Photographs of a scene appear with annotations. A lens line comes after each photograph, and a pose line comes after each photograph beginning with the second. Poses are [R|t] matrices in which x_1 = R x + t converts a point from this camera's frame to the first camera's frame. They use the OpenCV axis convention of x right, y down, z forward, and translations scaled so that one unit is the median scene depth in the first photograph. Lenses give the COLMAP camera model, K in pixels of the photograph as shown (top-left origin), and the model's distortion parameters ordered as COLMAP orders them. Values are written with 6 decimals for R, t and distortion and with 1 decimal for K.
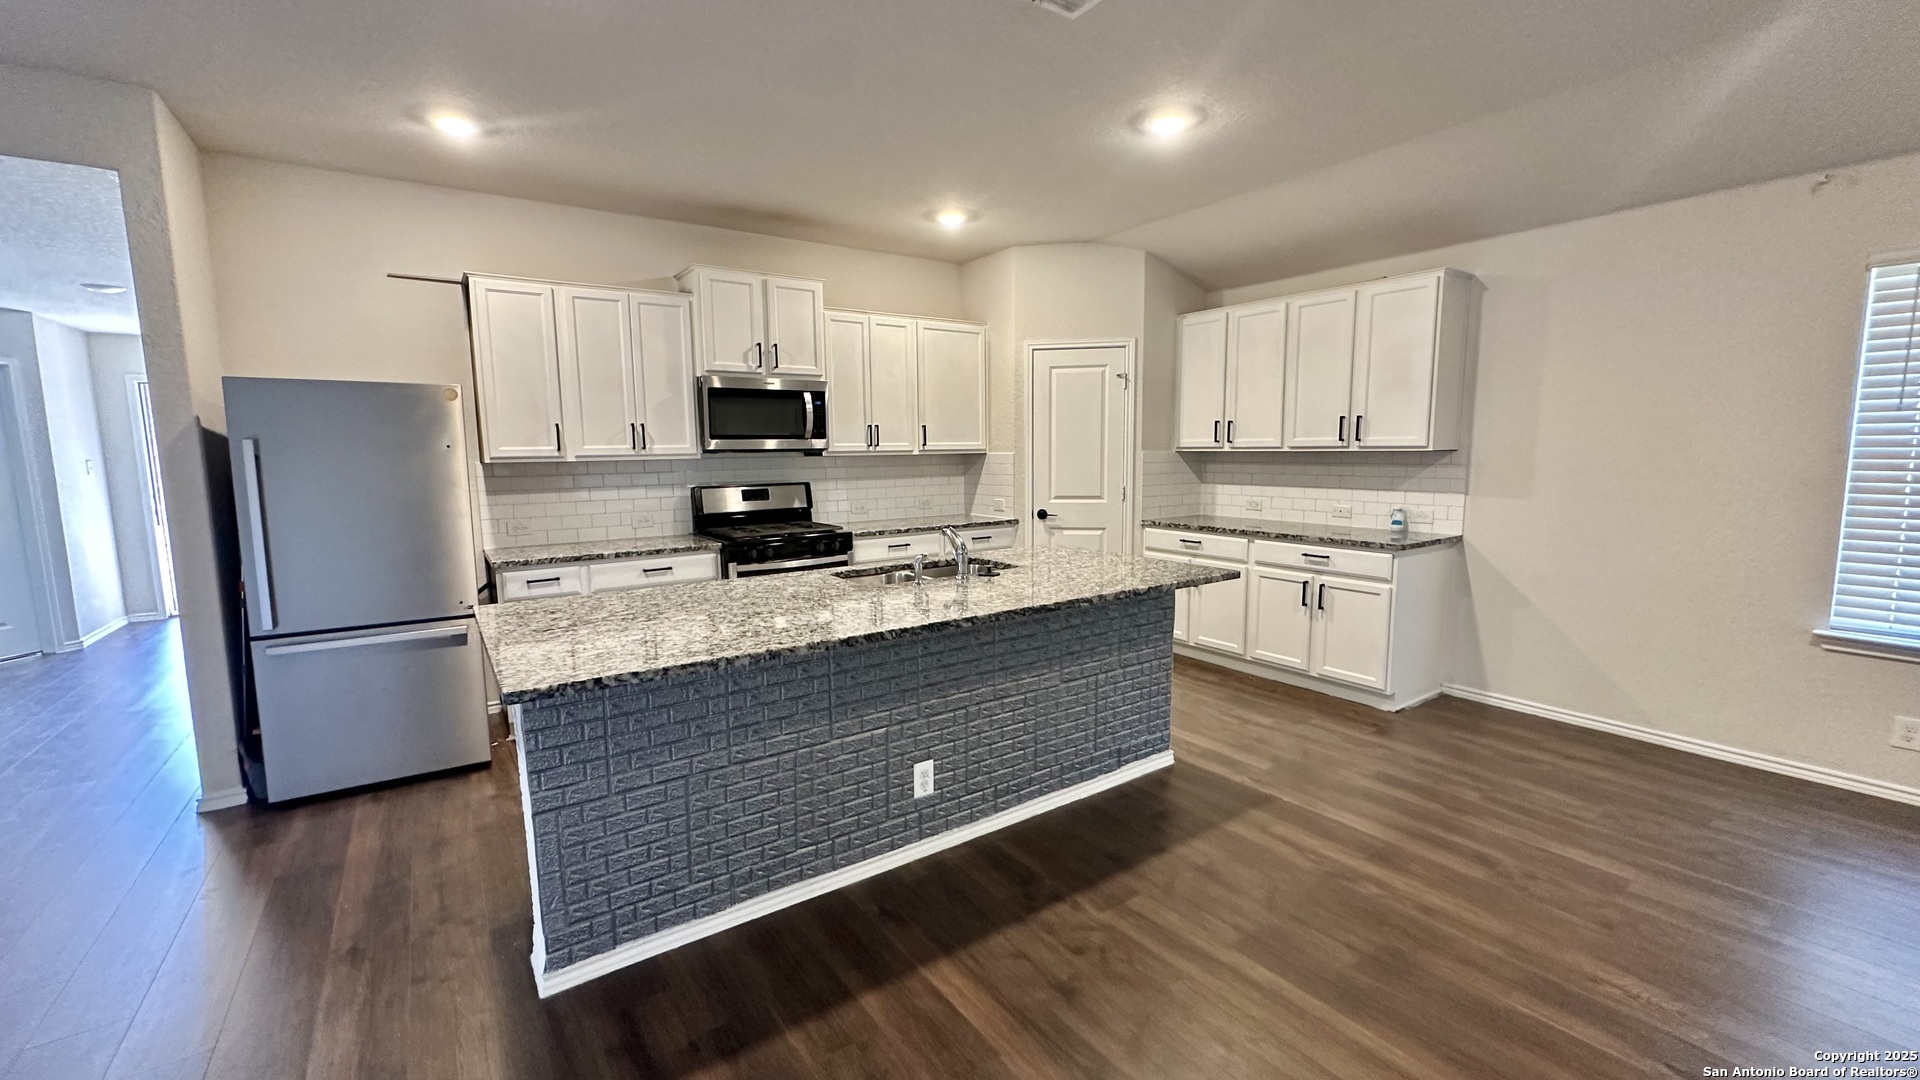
lens RADIAL K [[764.9, 0, 957.9], [0, 764.9, 535.7], [0, 0, 1]] dist [-0.000866, 0.000049]
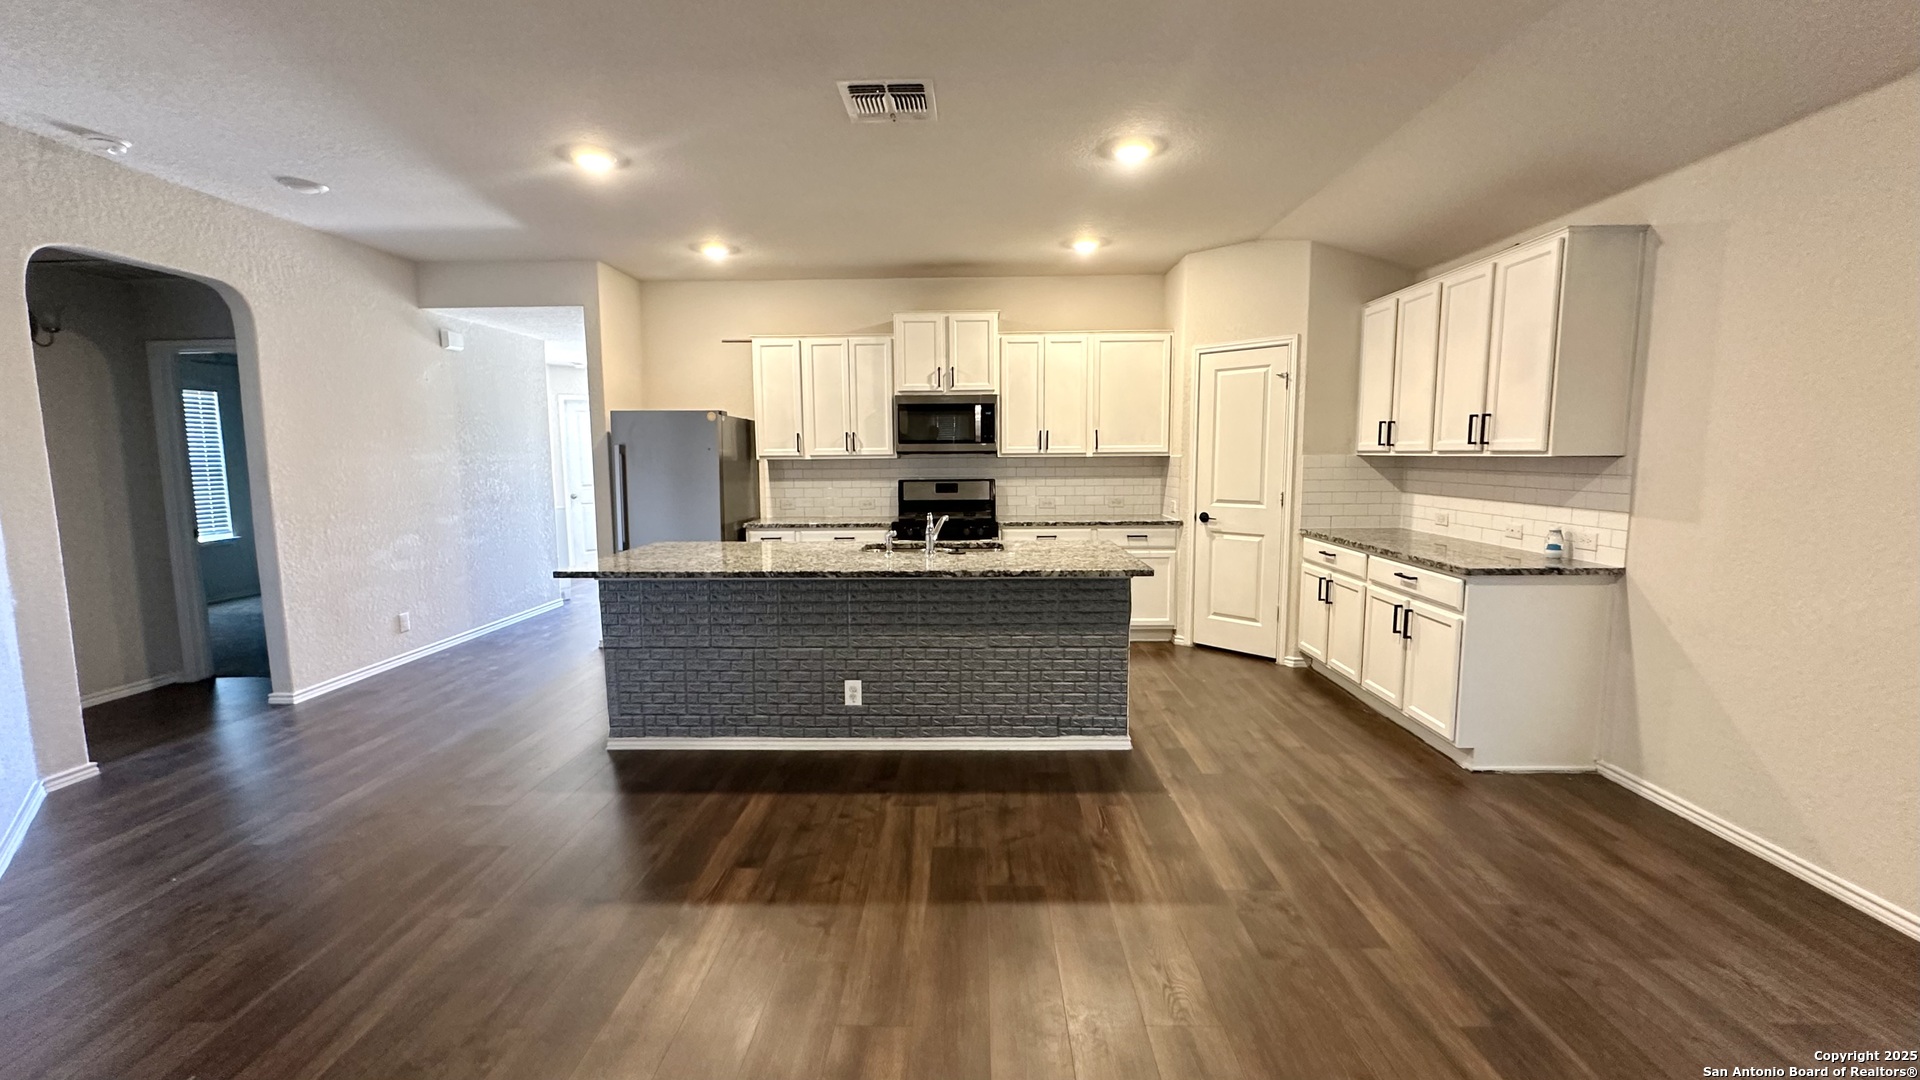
lens RADIAL K [[764.9, 0, 951.4], [0, 764.9, 538.8], [0, 0, 1]] dist [-0.000866, 0.000049]
pose [[0.810286, 0.070543, -0.581773, 0.542718], [-0.070272, 0.997262, 0.023049, -0.000030], [0.581806, 0.022206, 0.813024, -0.008327]]
